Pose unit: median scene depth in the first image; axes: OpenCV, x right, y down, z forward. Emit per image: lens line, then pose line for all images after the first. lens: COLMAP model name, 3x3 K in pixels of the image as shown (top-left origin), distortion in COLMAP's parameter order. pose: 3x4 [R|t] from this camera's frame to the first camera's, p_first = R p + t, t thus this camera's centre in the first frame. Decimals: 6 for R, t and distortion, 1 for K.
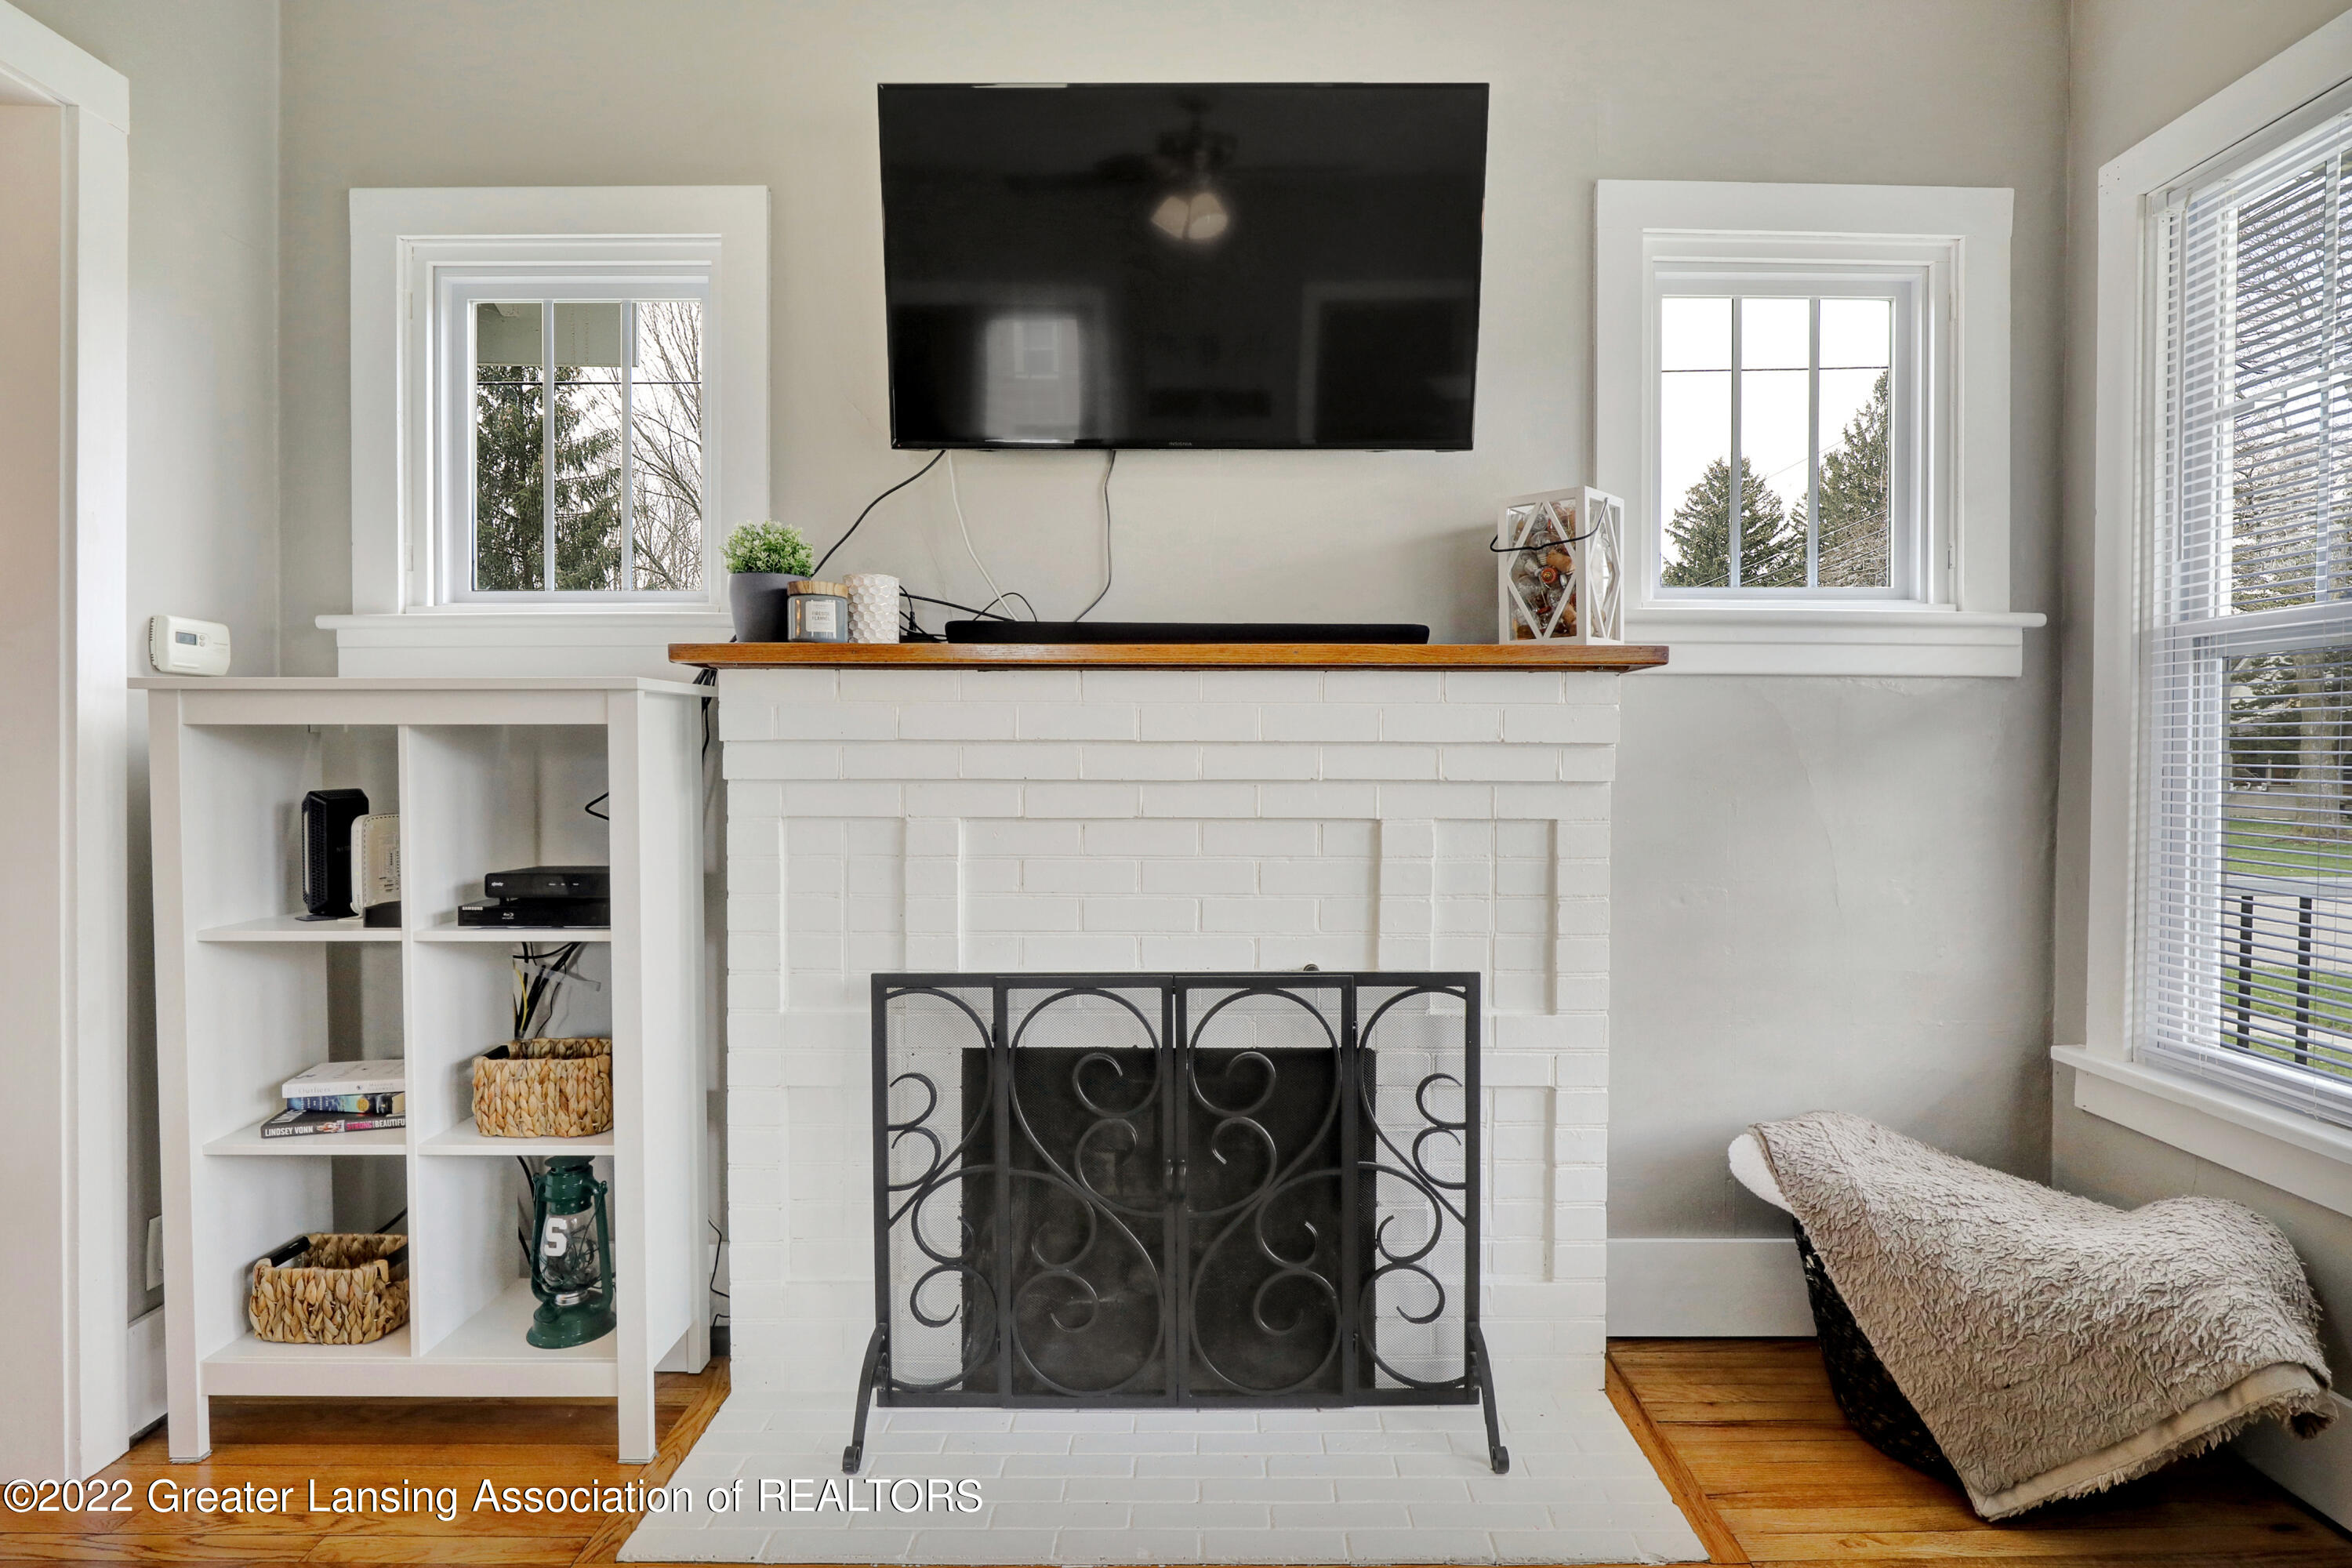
lens RADIAL K [[1213.7, 0, 1182.3], [0, 1213.7, 767.6], [0, 0, 1]] dist [0.002615, 0.001103]
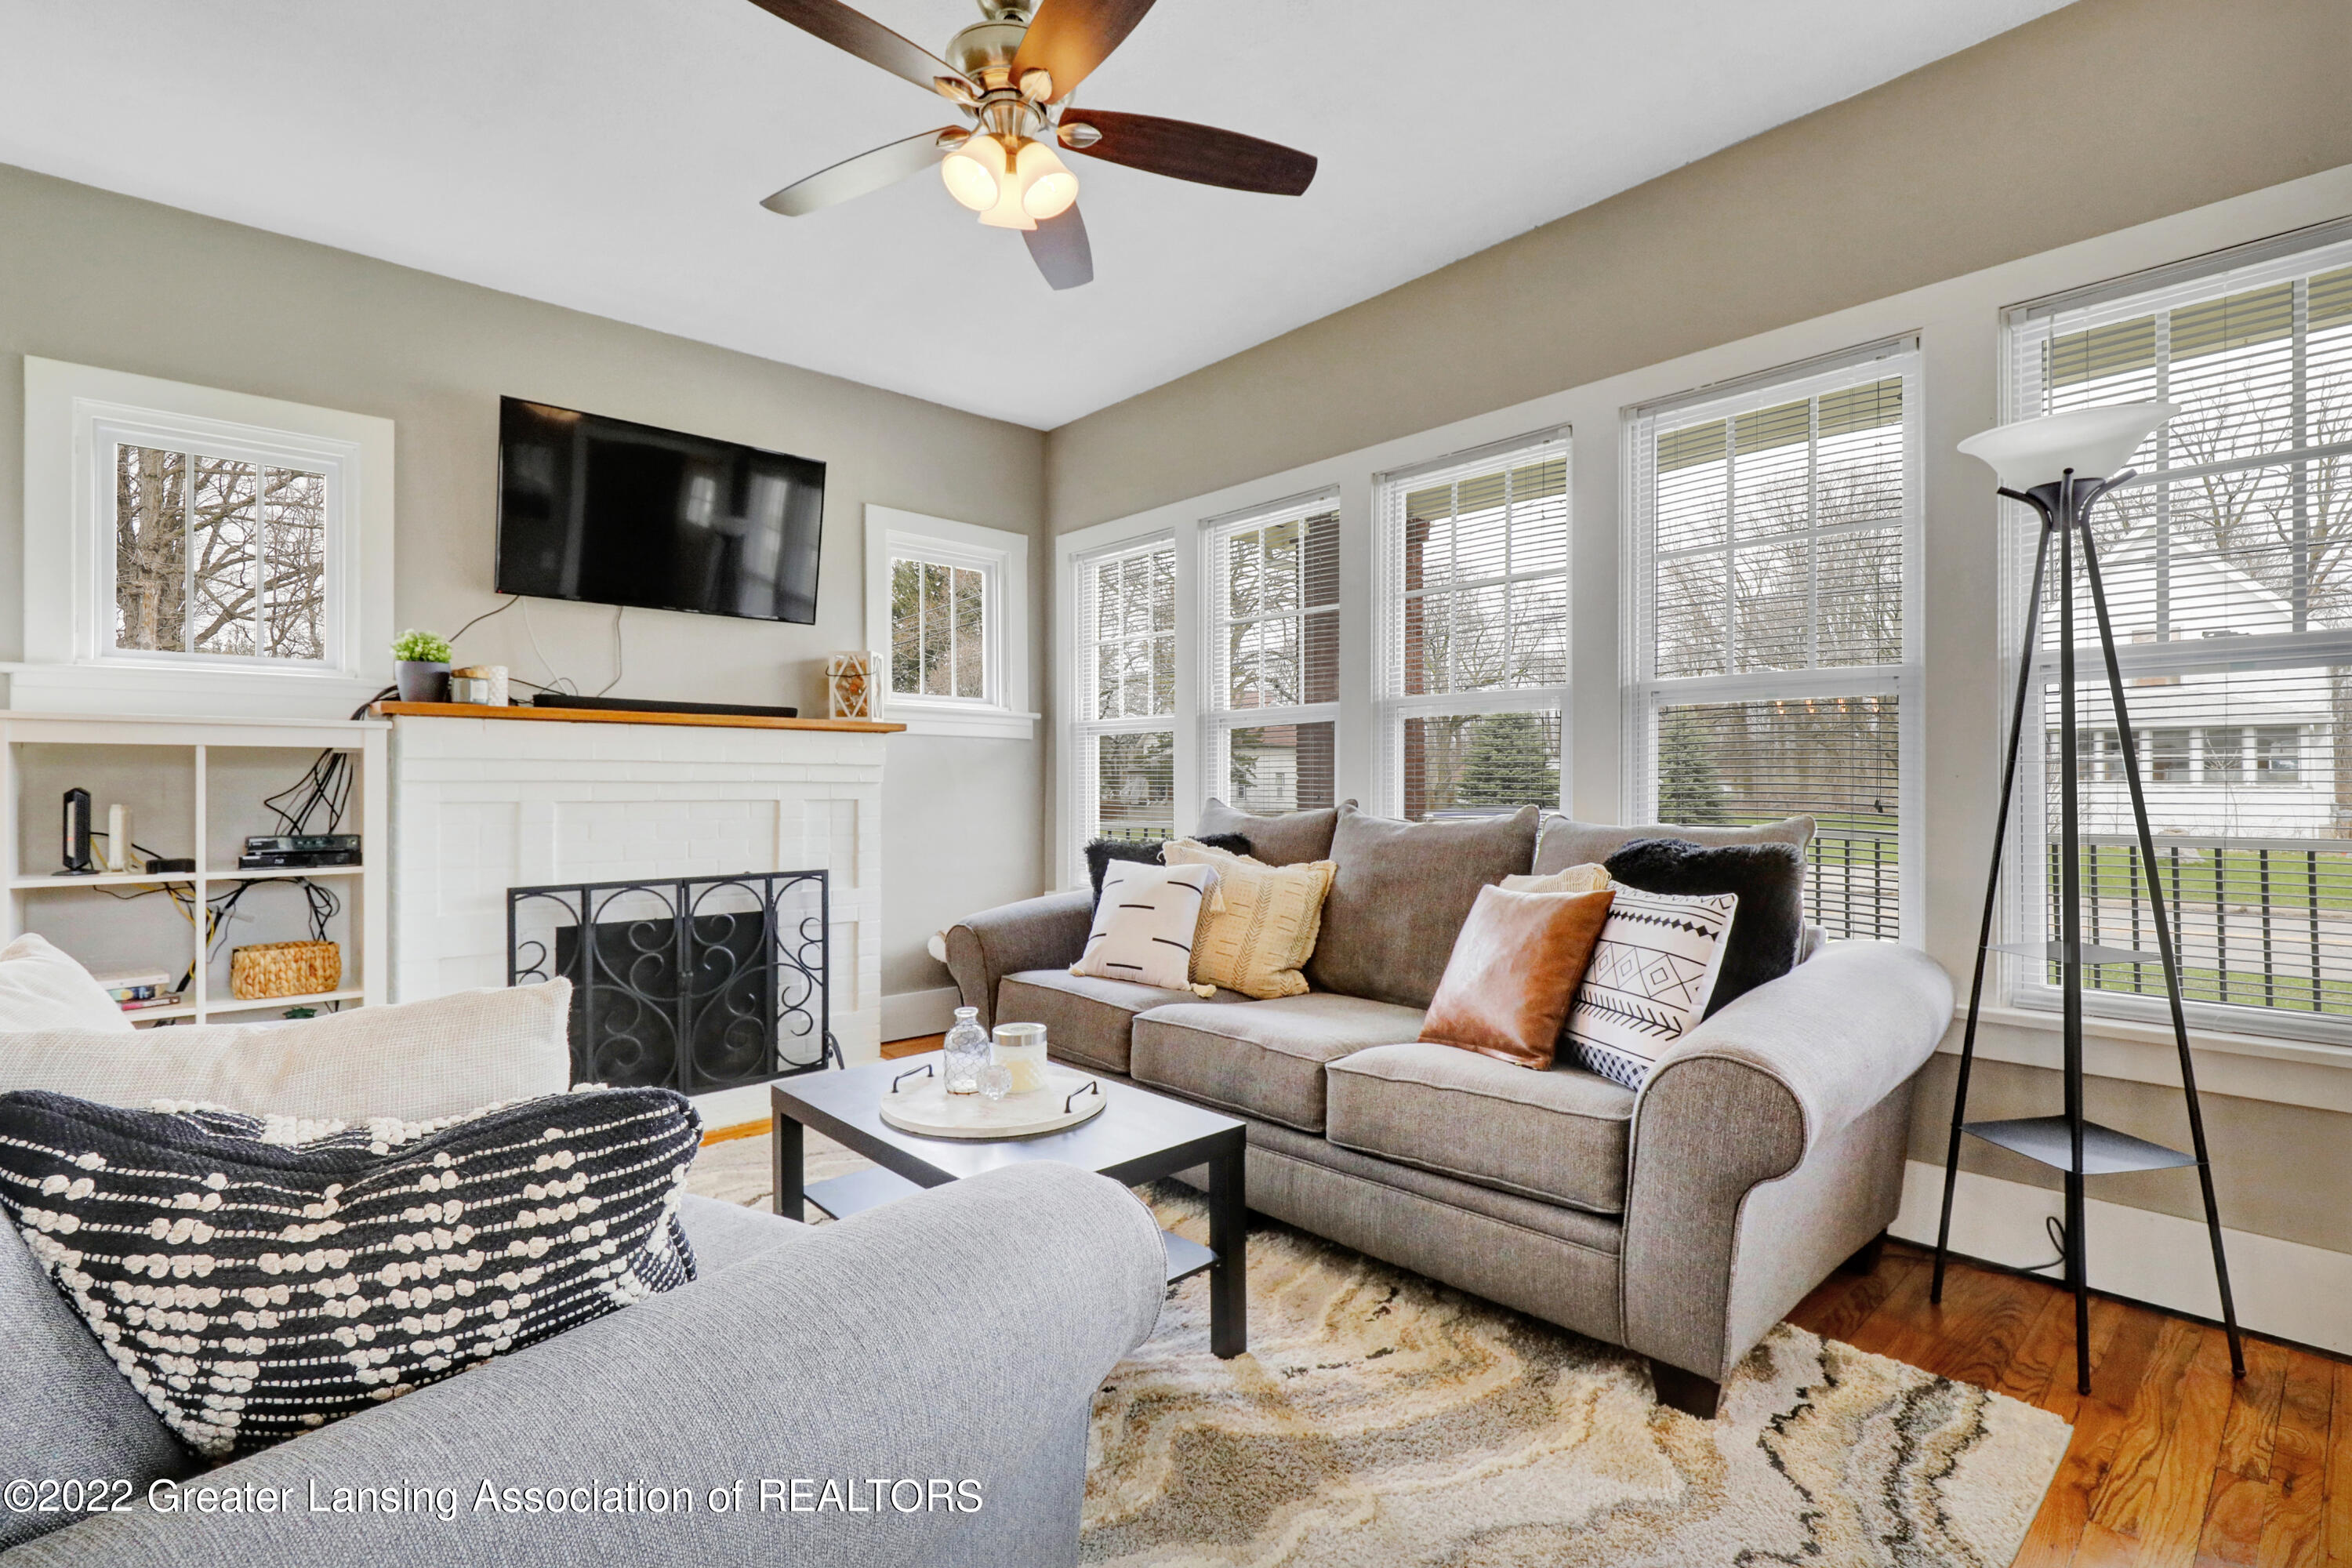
lens RADIAL K [[1090.4, 0, 1182.3], [0, 1090.4, 781.3], [0, 0, 1]] dist [-0.011111, -0.000082]
pose [[0.739482, 0.000136, 0.673177, -0.594386], [0.012871, 0.999814, -0.014340, 0.046397], [-0.673054, 0.019269, 0.739343, -0.868569]]
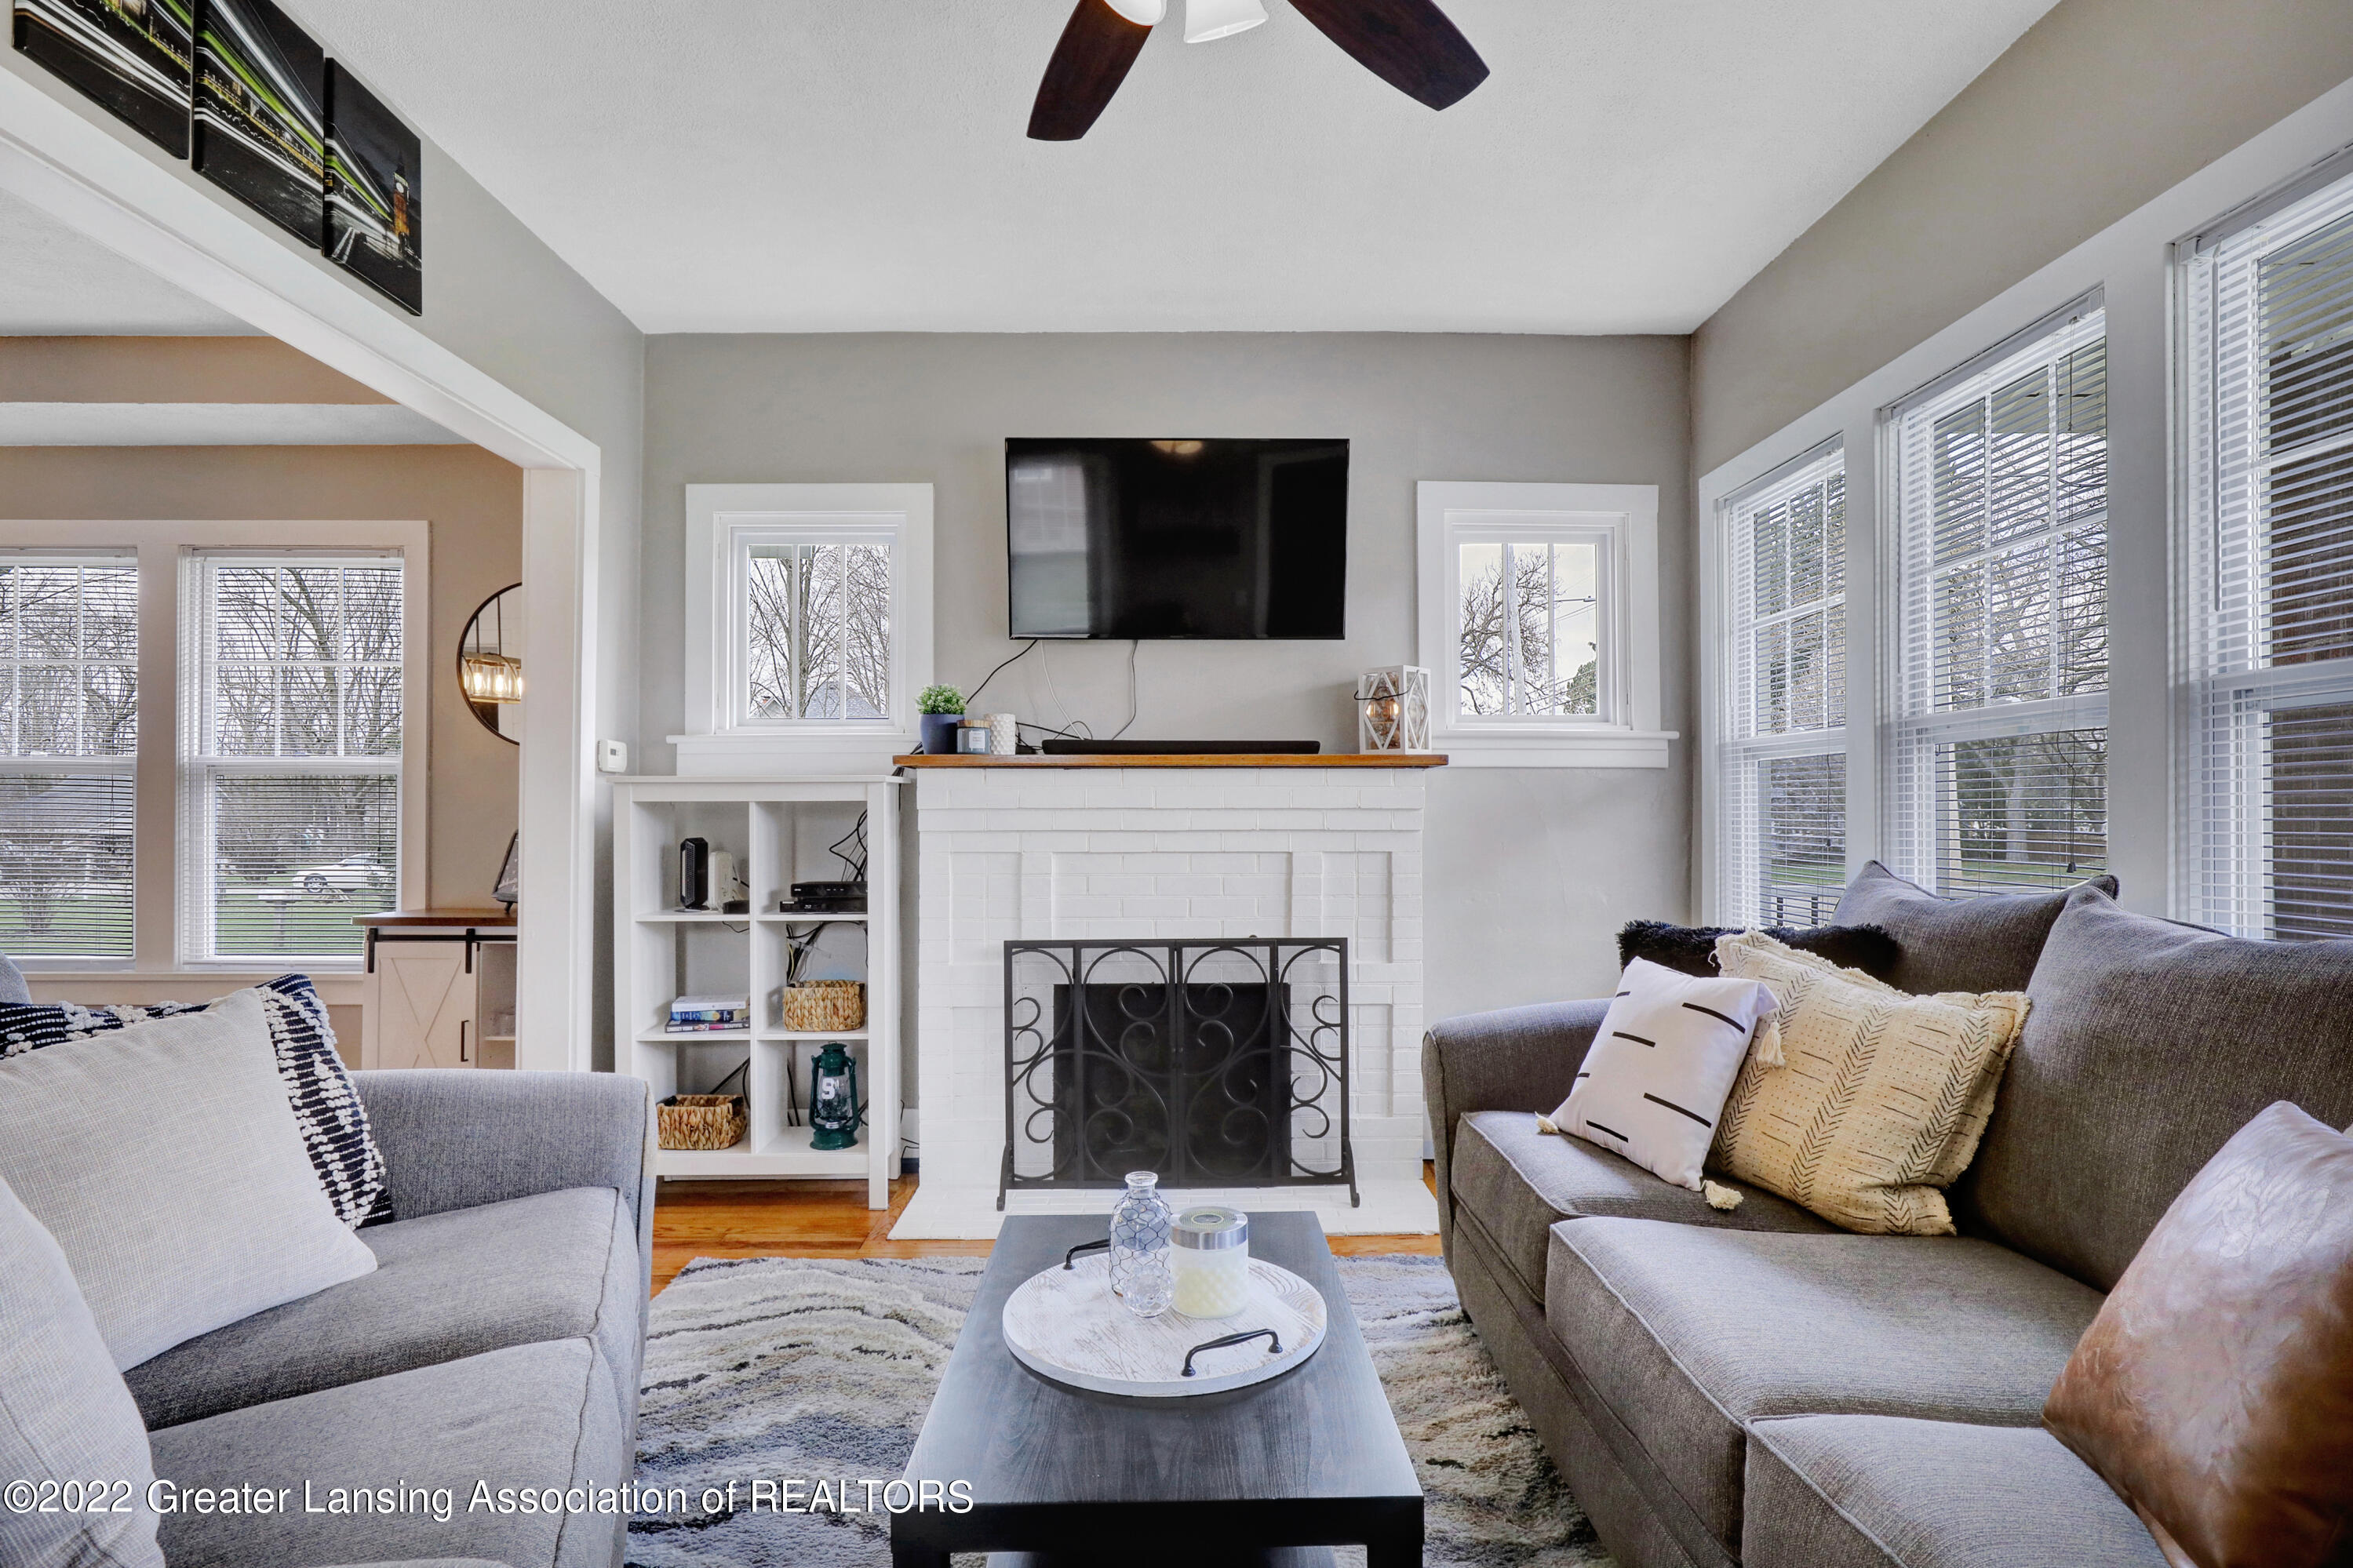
lens RADIAL K [[1214.1, 0, 1188.5], [0, 1214.1, 794.0], [0, 0, 1]] dist [0.002615, 0.001103]
pose [[0.999858, -0.004327, 0.016317, -0.015253], [0.004846, 0.999479, -0.031906, 0.014014], [-0.016171, 0.031980, 0.999358, -0.769590]]
